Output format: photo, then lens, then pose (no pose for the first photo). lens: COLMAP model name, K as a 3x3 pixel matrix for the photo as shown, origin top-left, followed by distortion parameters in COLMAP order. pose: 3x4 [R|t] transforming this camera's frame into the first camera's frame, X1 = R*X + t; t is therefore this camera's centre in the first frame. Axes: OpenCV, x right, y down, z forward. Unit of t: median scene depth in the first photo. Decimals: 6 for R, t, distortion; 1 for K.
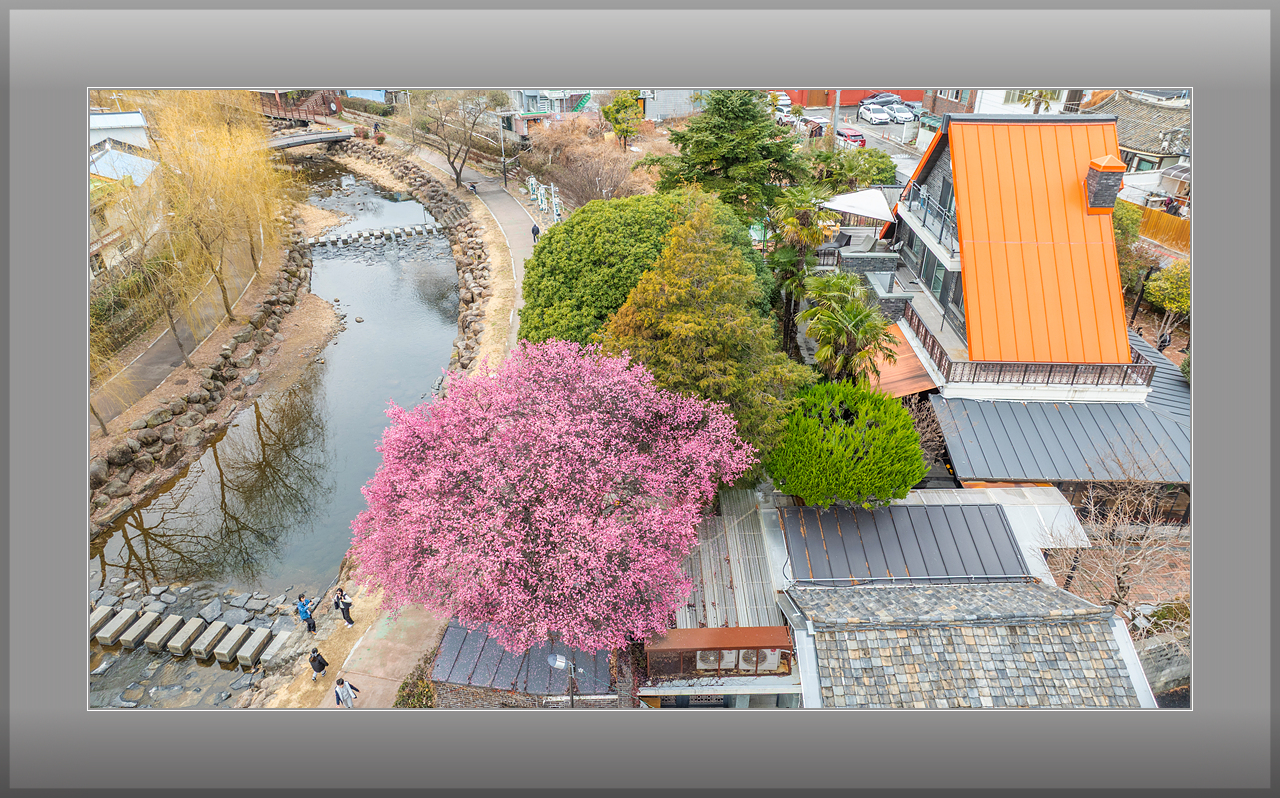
lens RADIAL K [[774.3, 0, 644.9], [0, 774.3, 396.3], [0, 0, 1]] dist [-0.028093, 0.026898]
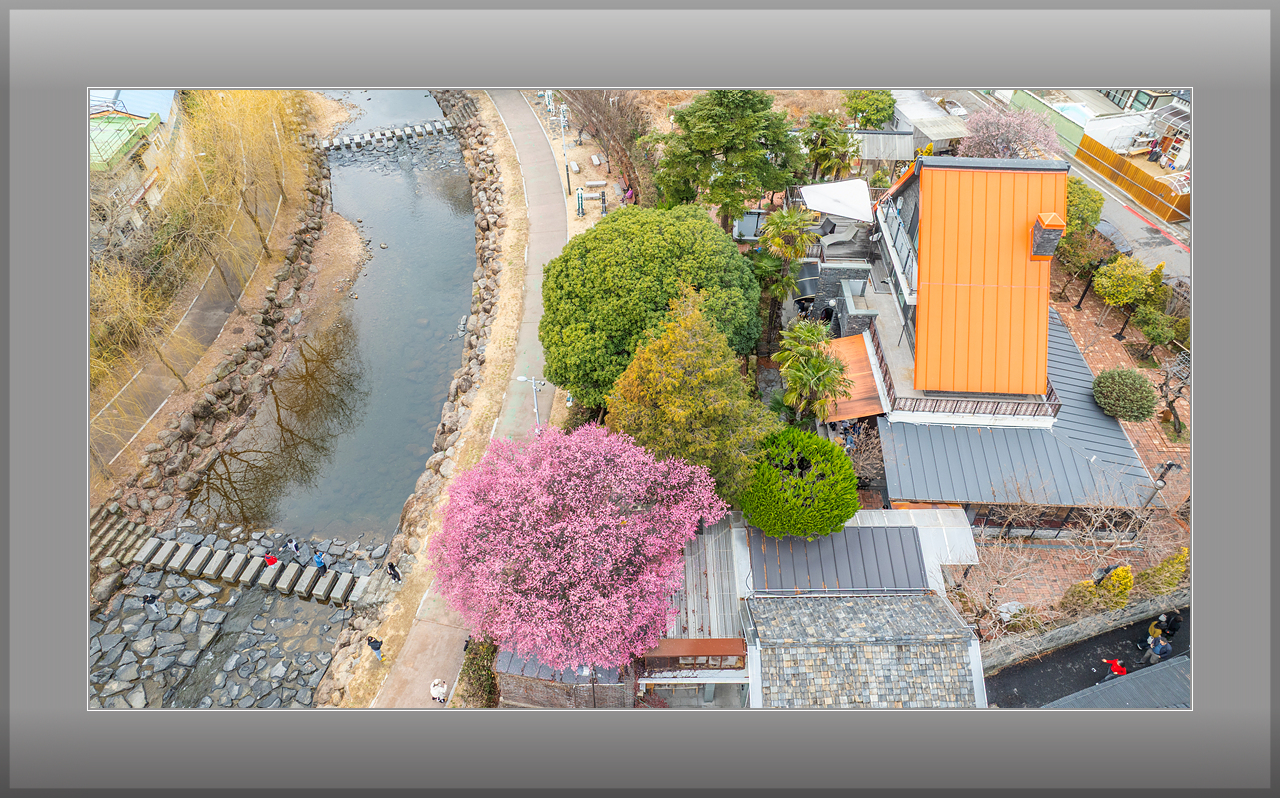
lens RADIAL K [[774.3, 0, 643.6], [0, 774.3, 395.7], [0, 0, 1]] dist [-0.028093, 0.026898]
pose [[0.999899, 0.013310, -0.004950, 0.000679], [-0.011757, 0.971425, 0.237057, -0.301703], [0.007963, -0.236975, 0.971483, -0.178435]]
